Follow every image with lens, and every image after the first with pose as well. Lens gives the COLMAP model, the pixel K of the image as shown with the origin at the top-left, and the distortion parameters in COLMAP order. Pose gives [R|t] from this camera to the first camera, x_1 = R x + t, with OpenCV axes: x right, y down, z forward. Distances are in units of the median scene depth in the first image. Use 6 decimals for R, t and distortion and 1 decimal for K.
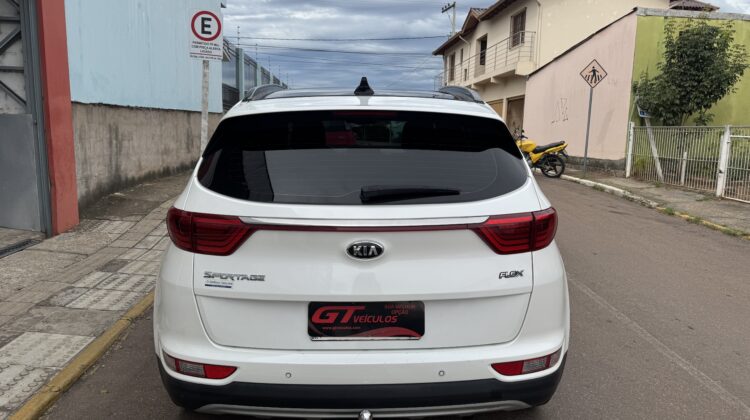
lens RADIAL K [[528.3, 0, 375.0], [0, 528.3, 210.0], [0, 0, 1]] dist [0.080431, -0.122212]
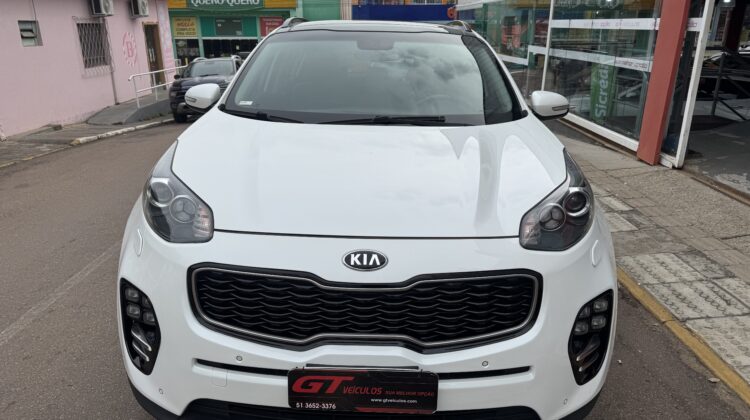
lens RADIAL K [[528.3, 0, 375.0], [0, 528.3, 210.0], [0, 0, 1]] dist [0.080431, -0.122212]
pose [[-0.998227, -0.038924, 0.045032, -0.066407], [-0.014234, 0.890703, 0.454362, -0.314441], [-0.057796, 0.452915, -0.889678, 1.765641]]
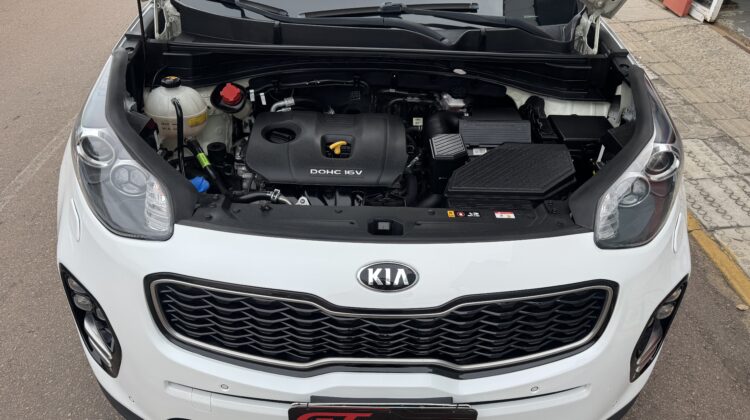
lens RADIAL K [[539.3, 0, 375.0], [0, 539.3, 210.0], [0, 0, 1]] dist [-0.005659, -0.002145]
pose [[-0.998714, -0.050431, -0.005171, -0.036075], [-0.039178, 0.703063, 0.710048, -0.331289], [-0.032173, 0.709338, -0.704134, 1.627935]]
